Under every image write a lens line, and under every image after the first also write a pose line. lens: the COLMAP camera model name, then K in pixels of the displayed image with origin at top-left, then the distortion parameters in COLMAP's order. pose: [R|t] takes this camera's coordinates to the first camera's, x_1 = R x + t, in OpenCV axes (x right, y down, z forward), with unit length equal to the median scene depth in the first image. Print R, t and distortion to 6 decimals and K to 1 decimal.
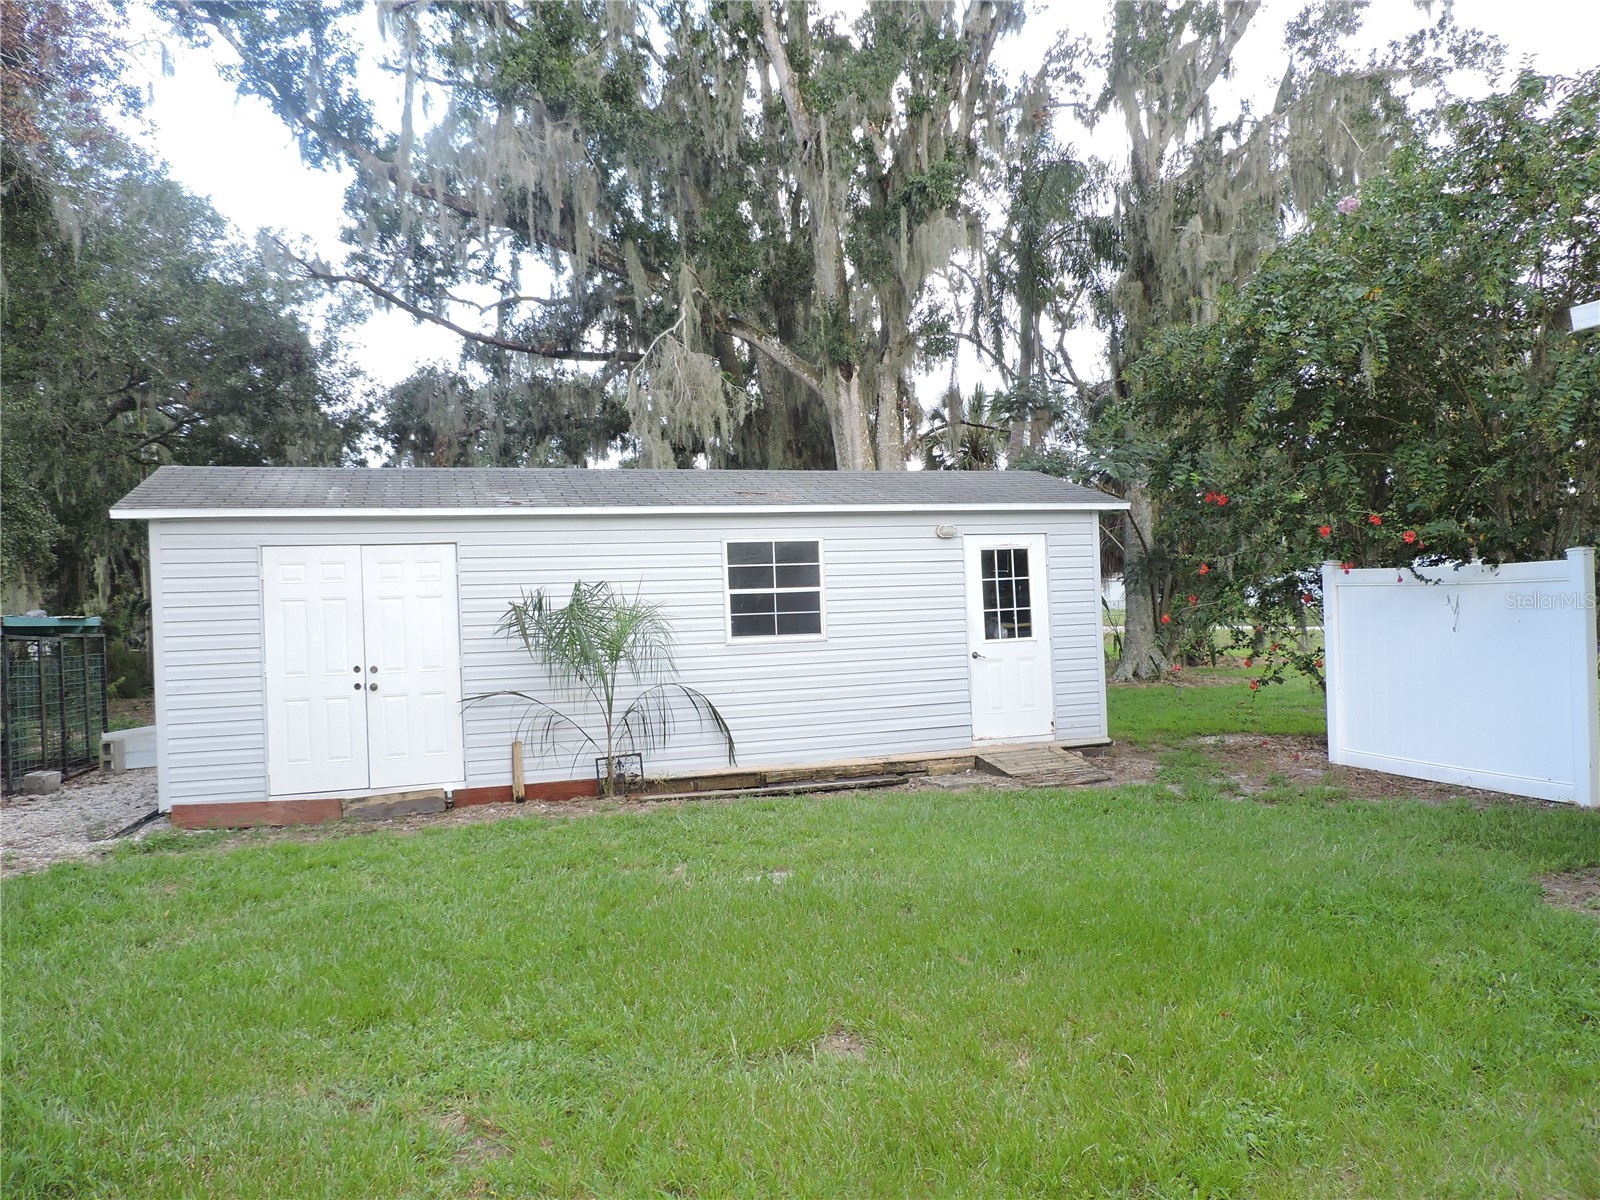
lens RADIAL K [[1133.8, 0, 800.0], [0, 1133.8, 600.0], [0, 0, 1]] dist [-0.031275, -0.000250]
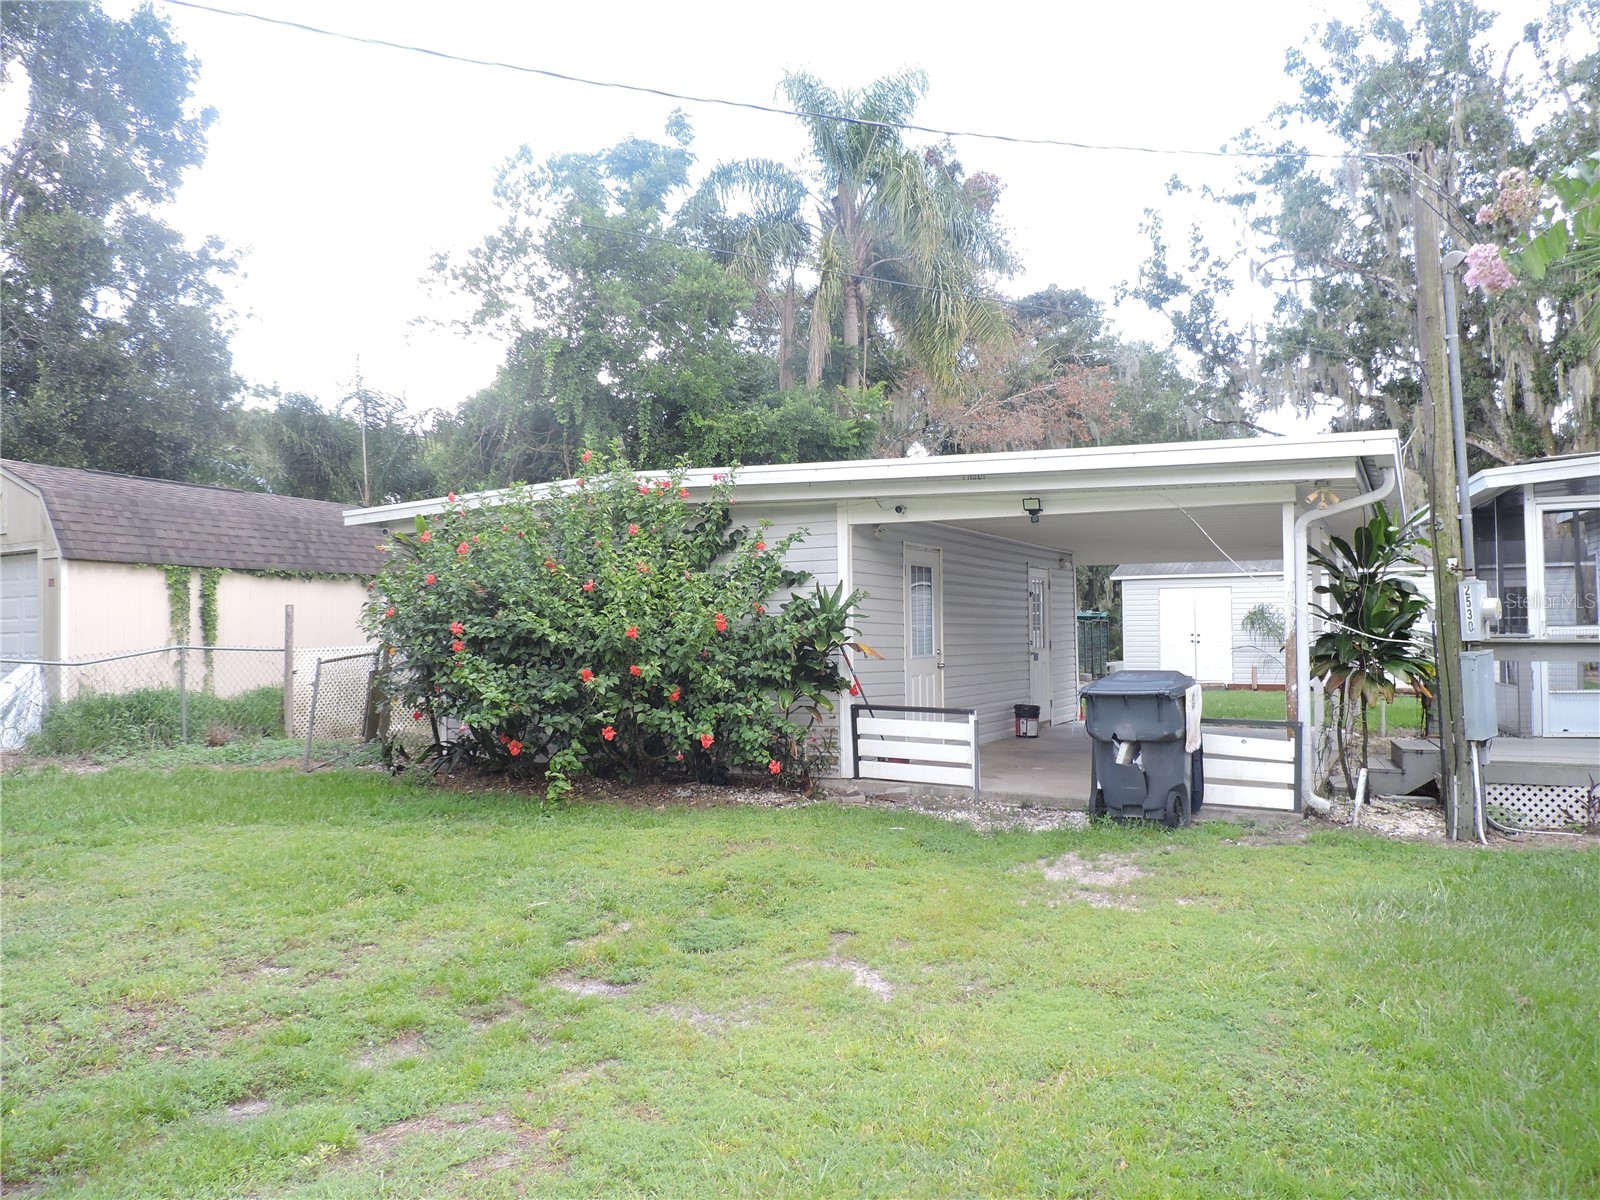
lens RADIAL K [[1128.6, 0, 807.5], [0, 1128.6, 602.1], [0, 0, 1]] dist [-0.021768, -0.002382]
pose [[0.682212, 0.011052, -0.731071, 0.822661], [-0.005384, 0.999935, 0.010093, -0.034836], [0.731135, -0.002950, 0.682227, -1.307523]]
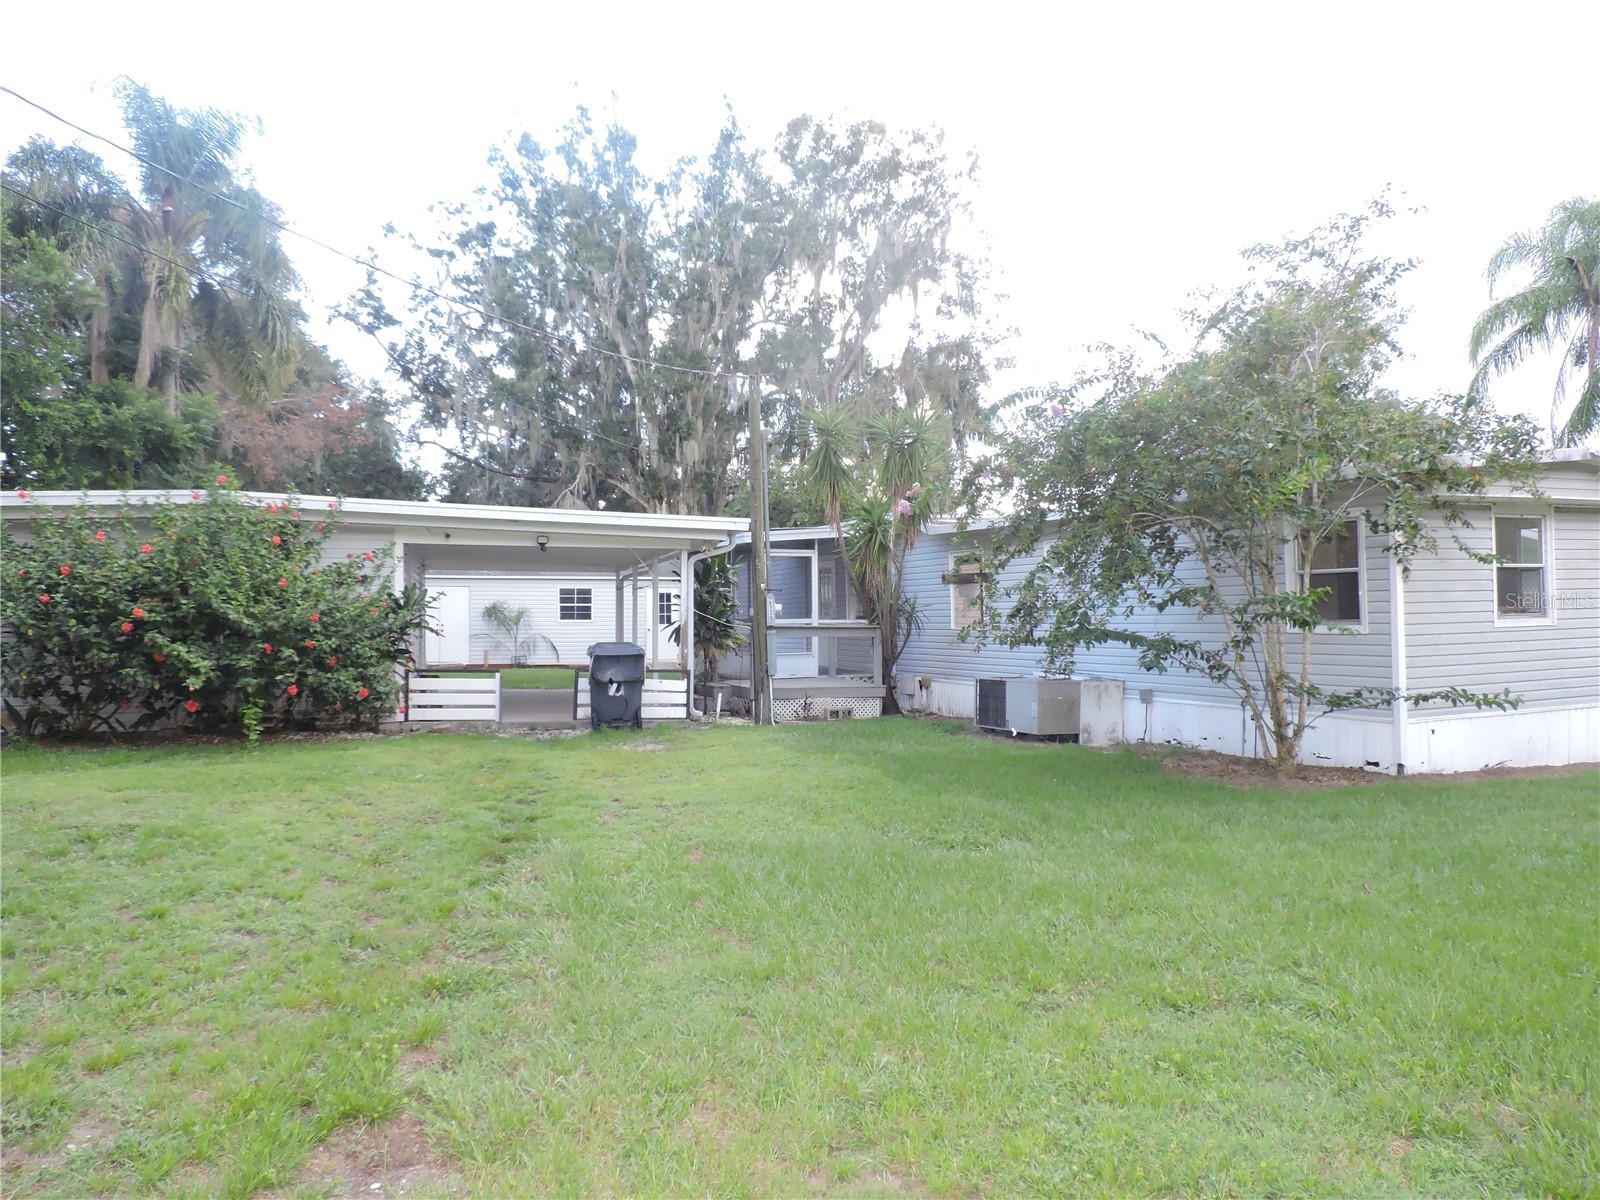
lens RADIAL K [[1133.8, 0, 800.0], [0, 1133.8, 600.0], [0, 0, 1]] dist [-0.031275, -0.000250]
pose [[0.998887, 0.032346, -0.034335, 0.671774], [-0.032419, 0.999473, -0.001568, -0.035634], [0.034266, 0.002679, 0.999409, -1.962157]]
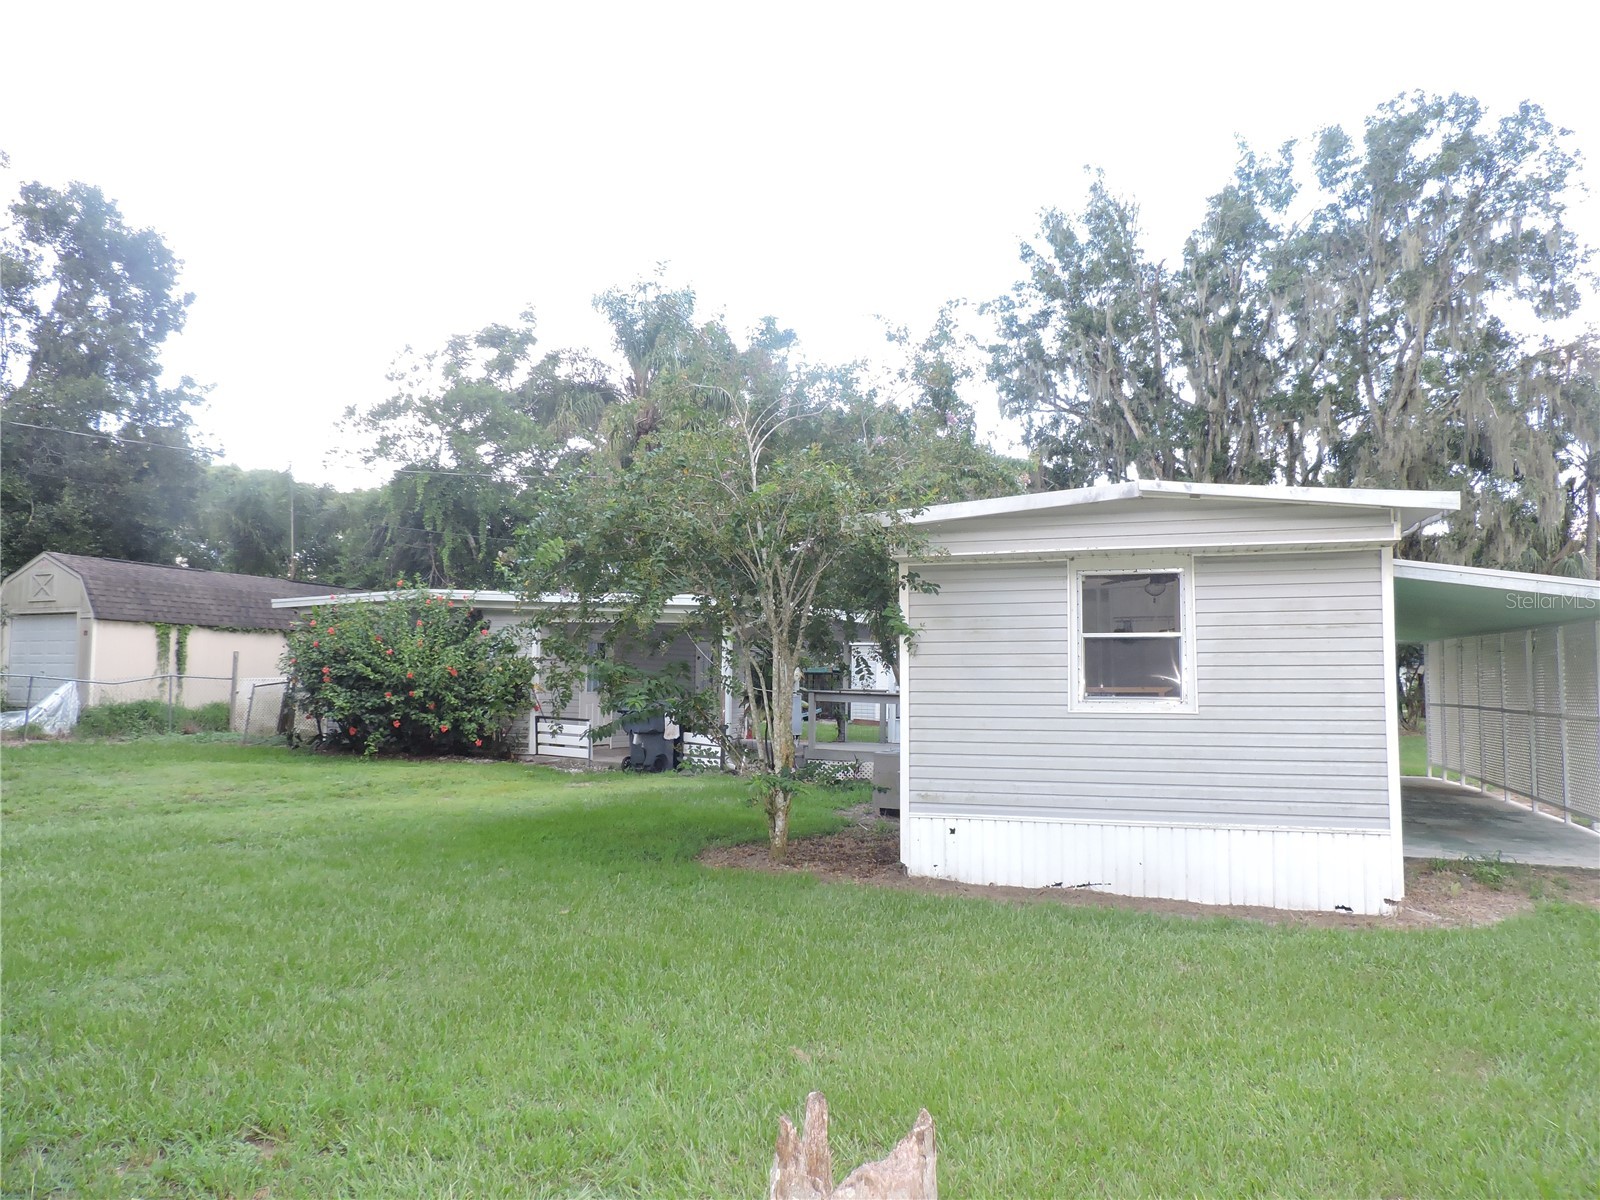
lens RADIAL K [[1128.6, 0, 807.5], [0, 1128.6, 602.1], [0, 0, 1]] dist [-0.021768, -0.002382]
pose [[0.718573, 0.004293, -0.695438, 1.734652], [-0.034812, 0.998949, -0.029804, -0.083646], [0.694579, 0.045626, 0.717968, -1.643378]]
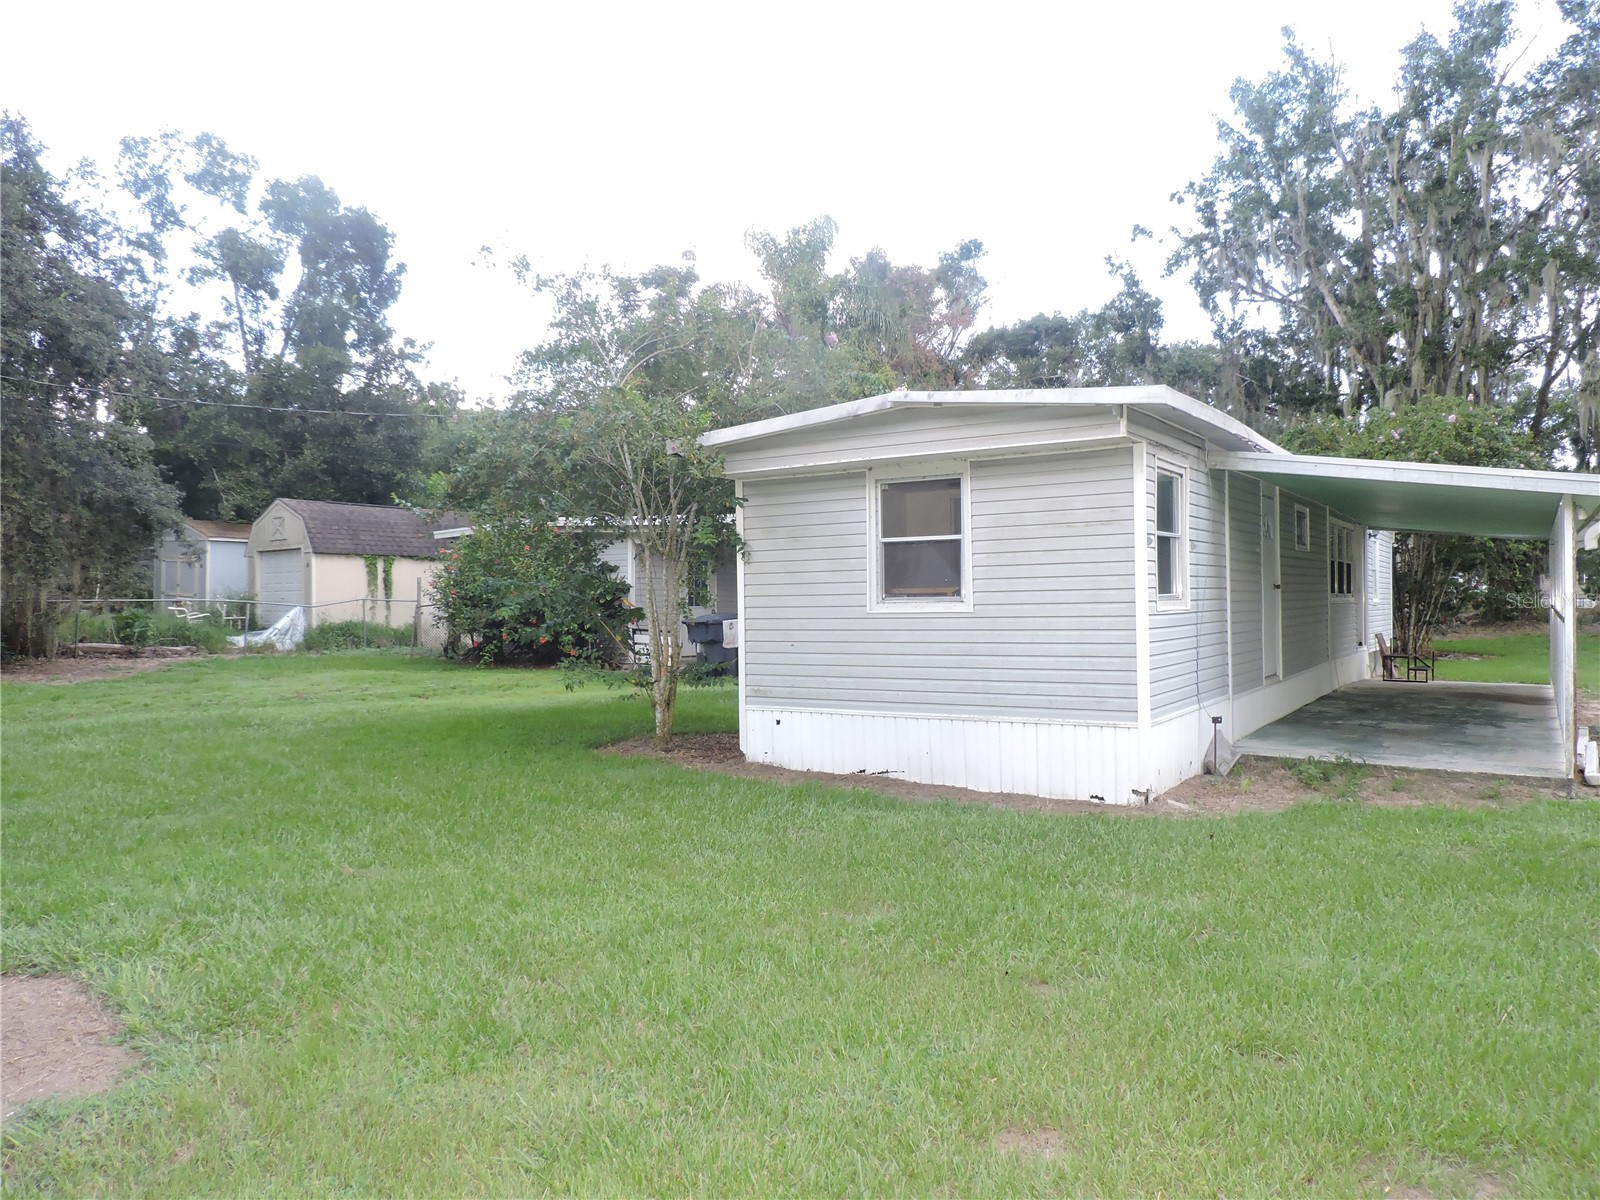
lens RADIAL K [[1133.8, 0, 800.0], [0, 1133.8, 600.0], [0, 0, 1]] dist [-0.031275, -0.000250]
pose [[0.510270, 0.042203, -0.858978, 2.043271], [-0.006063, 0.998947, 0.045478, -0.084432], [0.859993, -0.017998, 0.509989, -1.407592]]
